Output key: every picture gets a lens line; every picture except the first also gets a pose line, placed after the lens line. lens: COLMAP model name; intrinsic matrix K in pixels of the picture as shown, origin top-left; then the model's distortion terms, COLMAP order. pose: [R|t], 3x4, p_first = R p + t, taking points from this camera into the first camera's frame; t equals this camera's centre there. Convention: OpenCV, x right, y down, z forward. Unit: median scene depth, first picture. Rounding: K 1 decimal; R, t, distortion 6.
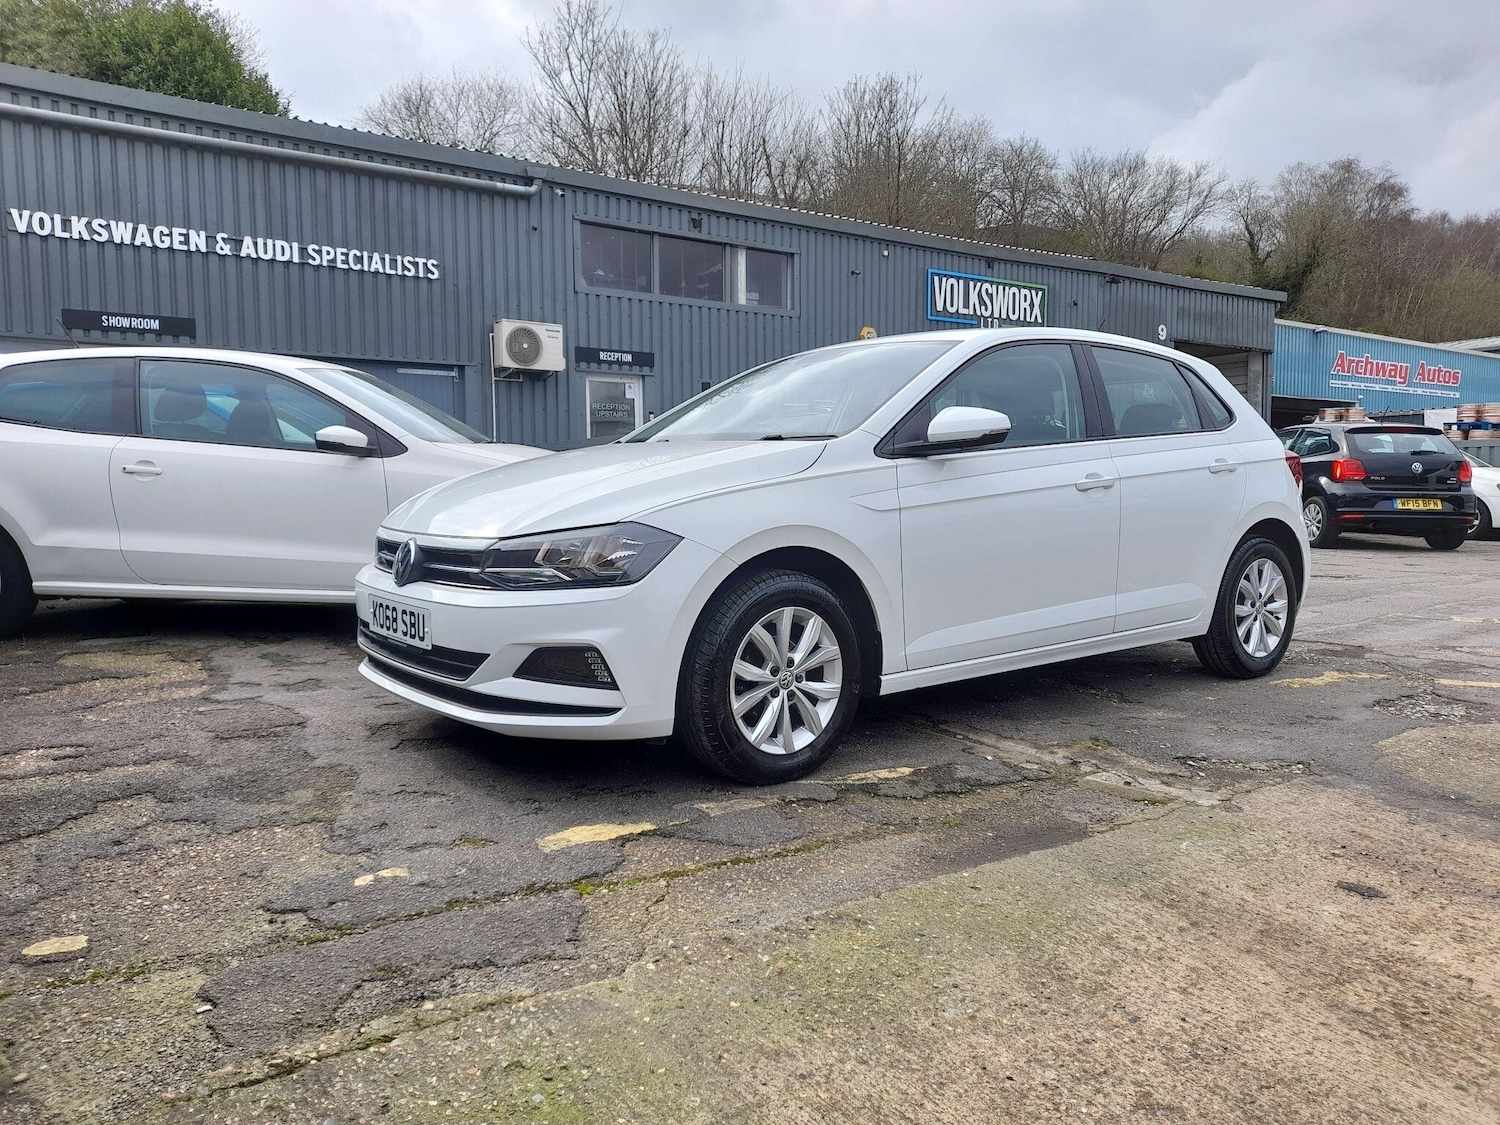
lens RADIAL K [[1098.0, 0, 767.8], [0, 1098.0, 555.3], [0, 0, 1]] dist [0.031235, -0.021241]
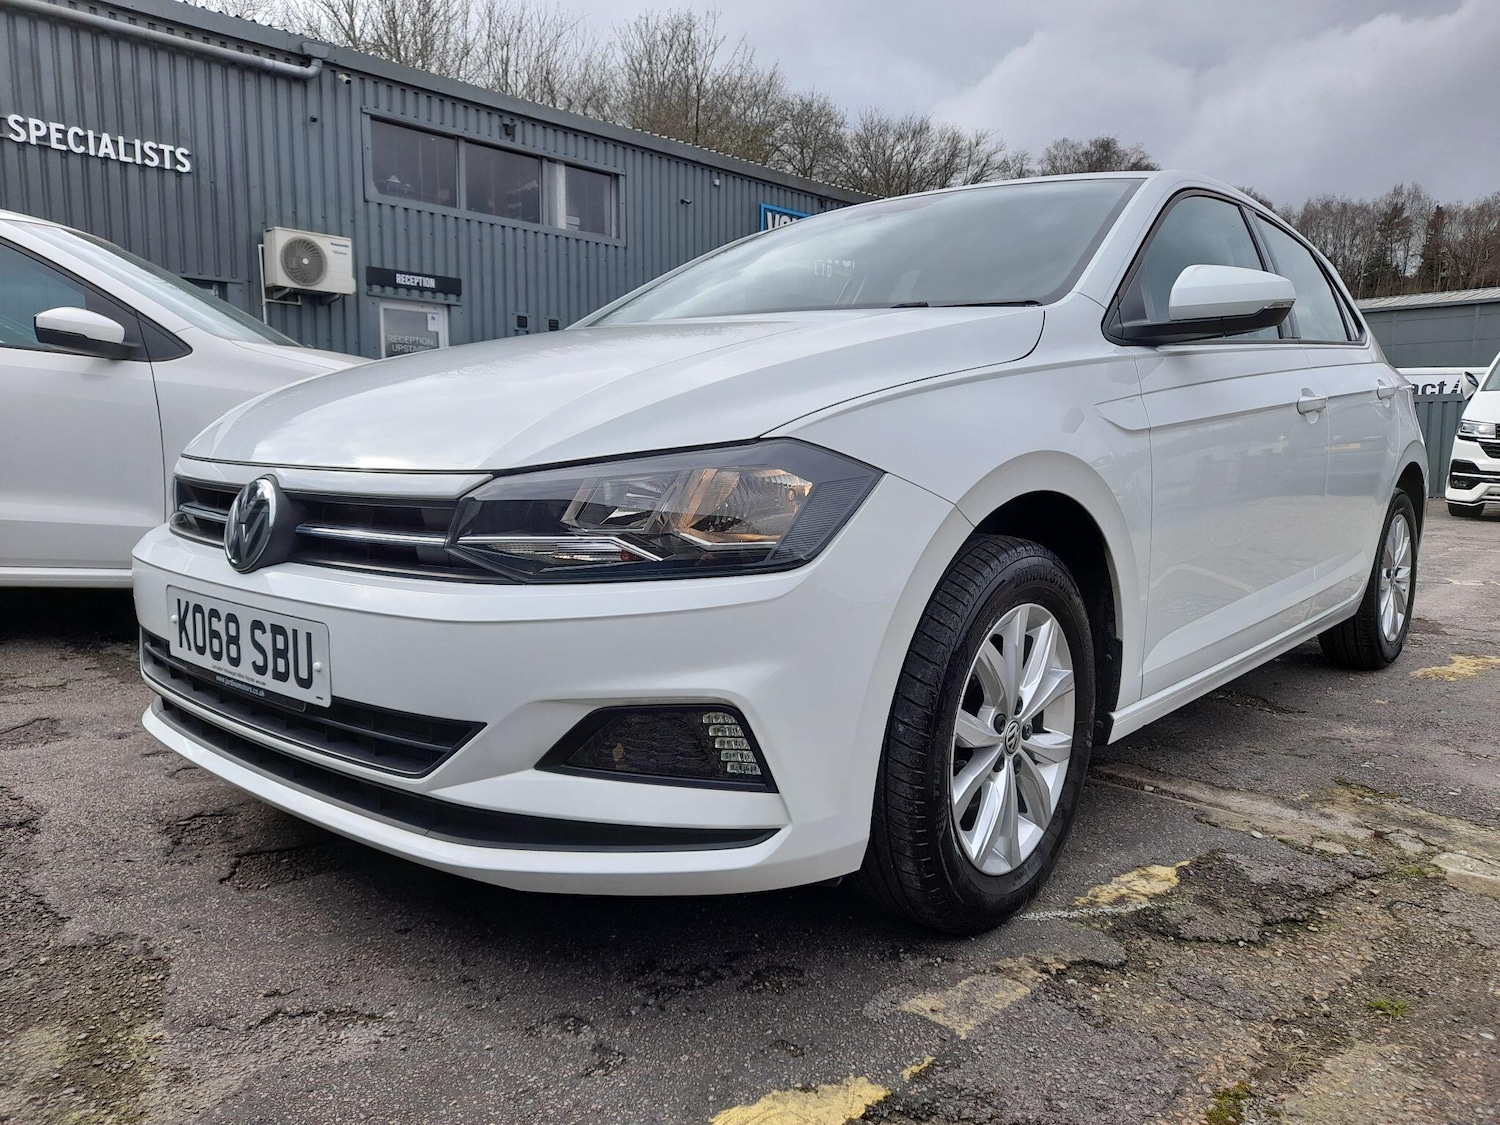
lens RADIAL K [[1098.0, 0, 765.6], [0, 1098.0, 561.4], [0, 0, 1]] dist [0.031235, -0.021241]
pose [[0.980601, -0.010471, 0.195734, -0.055318], [0.002094, 0.999075, 0.042955, 0.000672], [-0.196002, -0.041712, 0.979716, 0.128782]]
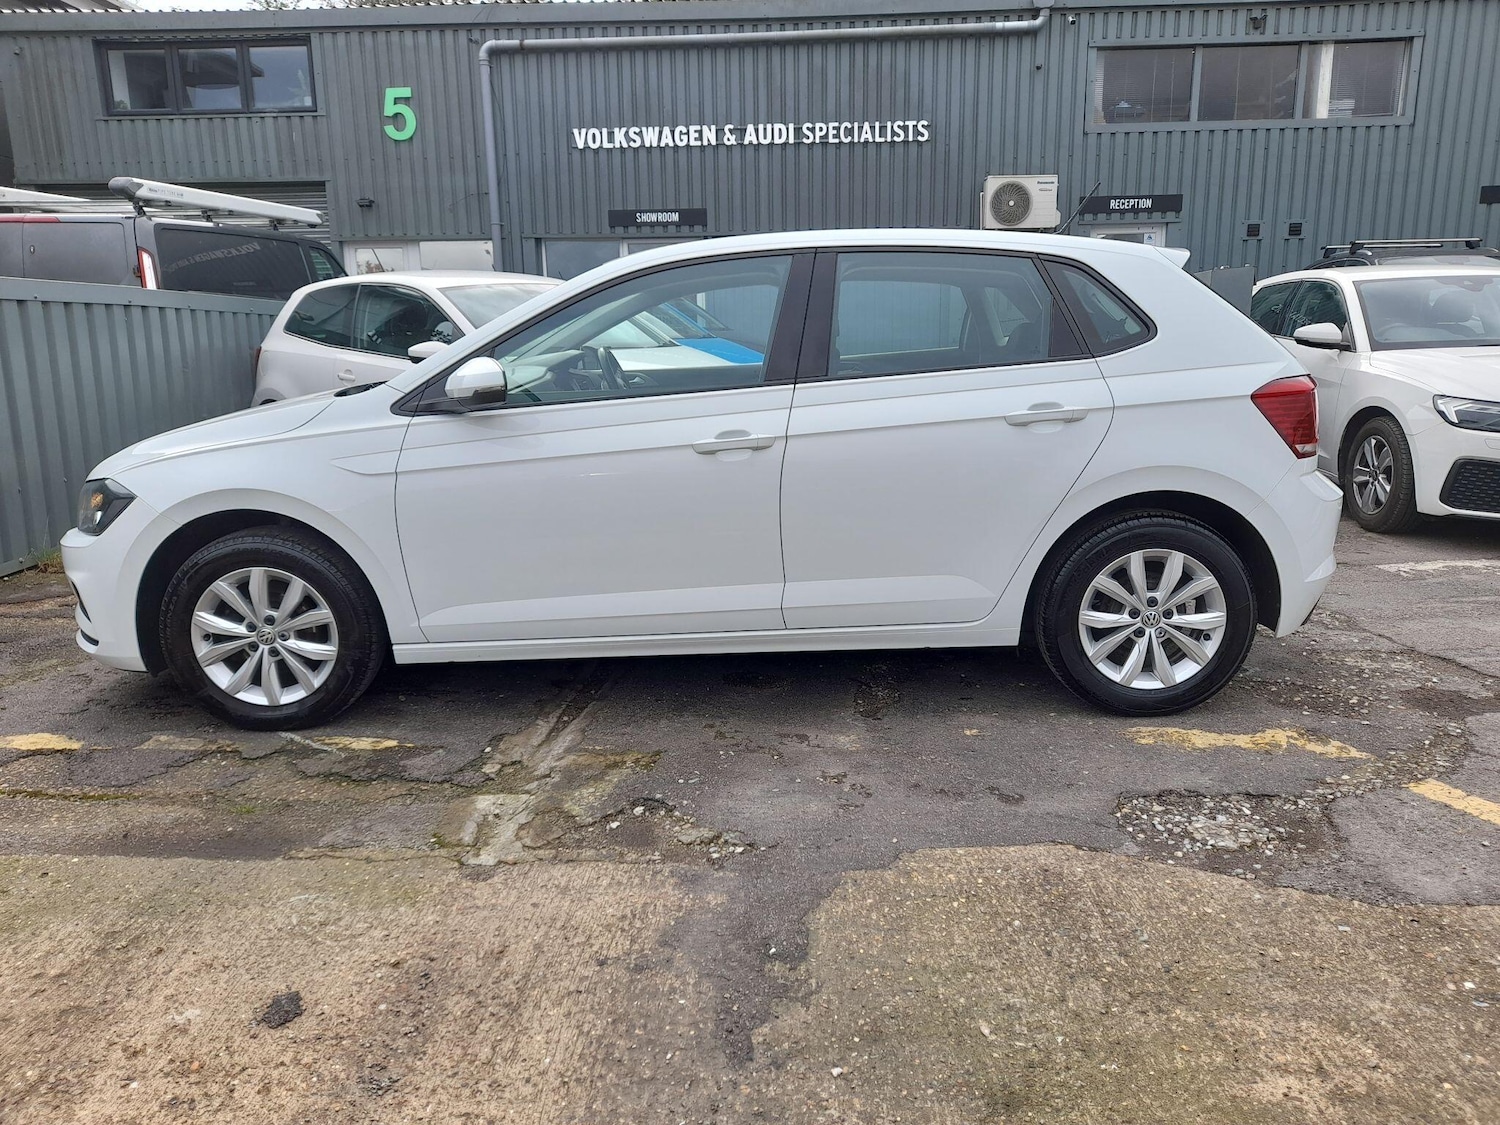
lens RADIAL K [[1098.0, 0, 758.9], [0, 1098.0, 565.1], [0, 0, 1]] dist [0.031235, -0.021241]
pose [[0.782914, 0.119168, -0.610610, 0.265066], [-0.027620, 0.987173, 0.157245, -0.034017], [0.621516, -0.106244, 0.776164, 0.127990]]
